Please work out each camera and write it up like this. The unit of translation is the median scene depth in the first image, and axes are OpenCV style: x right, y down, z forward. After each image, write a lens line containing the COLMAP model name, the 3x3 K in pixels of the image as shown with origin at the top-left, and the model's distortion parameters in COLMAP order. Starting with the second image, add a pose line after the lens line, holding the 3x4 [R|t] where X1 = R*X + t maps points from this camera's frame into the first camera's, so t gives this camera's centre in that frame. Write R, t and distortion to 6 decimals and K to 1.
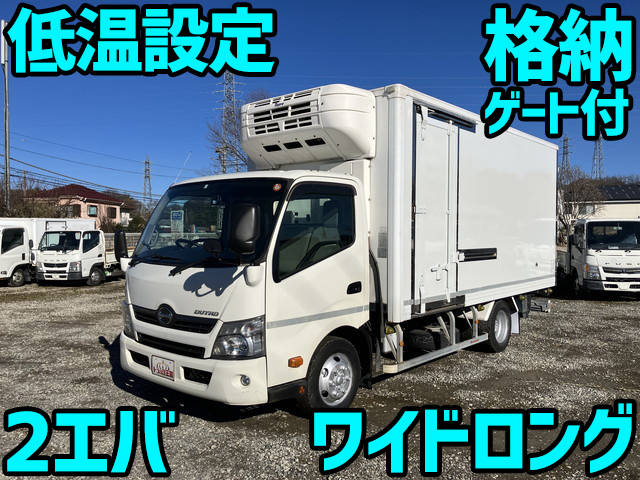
lens RADIAL K [[524.2, 0, 320.0], [0, 524.2, 240.0], [0, 0, 1]] dist [-0.002292, -0.004815]
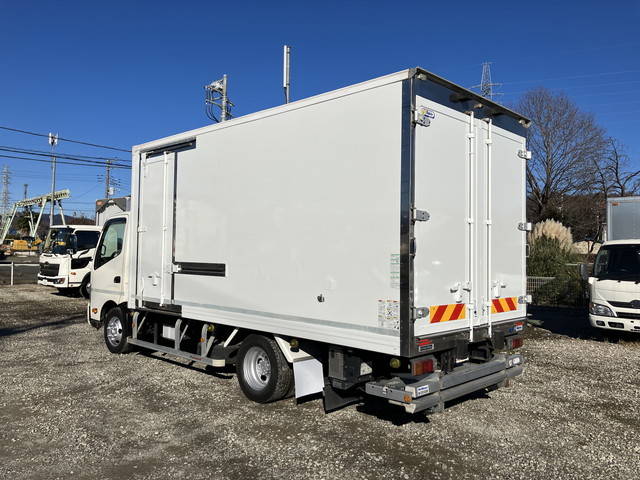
lens RADIAL K [[523.1, 0, 320.8], [0, 523.1, 226.2], [0, 0, 1]] dist [0.011843, -0.002057]
pose [[-0.047963, -0.049386, -0.997628, 1.364100], [-0.018586, 0.998648, -0.048543, -0.008644], [0.998676, 0.016214, -0.048816, 1.371170]]
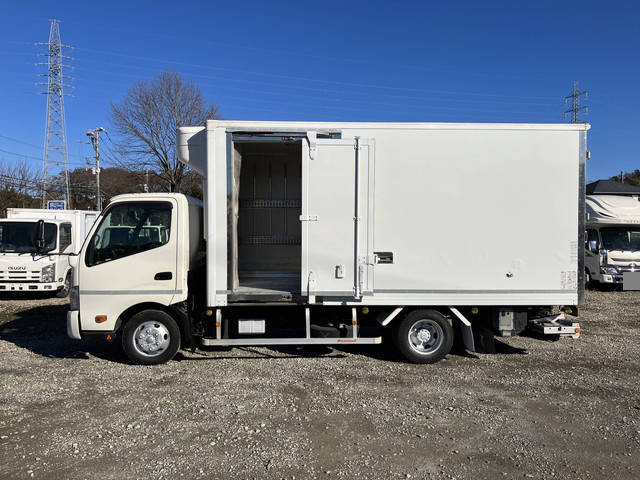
lens RADIAL K [[526.1, 0, 320.0], [0, 526.1, 240.0], [0, 0, 1]] dist [0.003699, -0.002171]
pose [[0.697029, 0.017375, -0.716832, 1.072985], [-0.008987, 0.999840, 0.015495, -0.023495], [0.716987, -0.004358, 0.697073, 0.256325]]
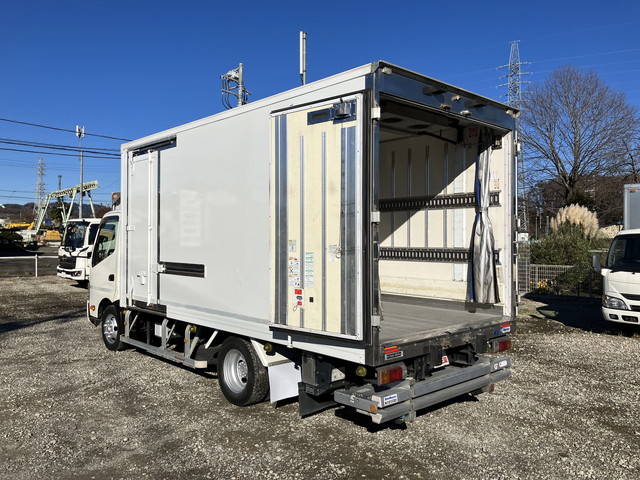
lens RADIAL K [[523.0, 0, 318.6], [0, 523.0, 227.8], [0, 0, 1]] dist [0.011883, 0.000994]
pose [[-0.104512, -0.018231, -0.994356, 1.329765], [-0.006360, 0.999824, -0.017663, -0.035023], [0.994503, 0.004478, -0.104610, 1.456547]]
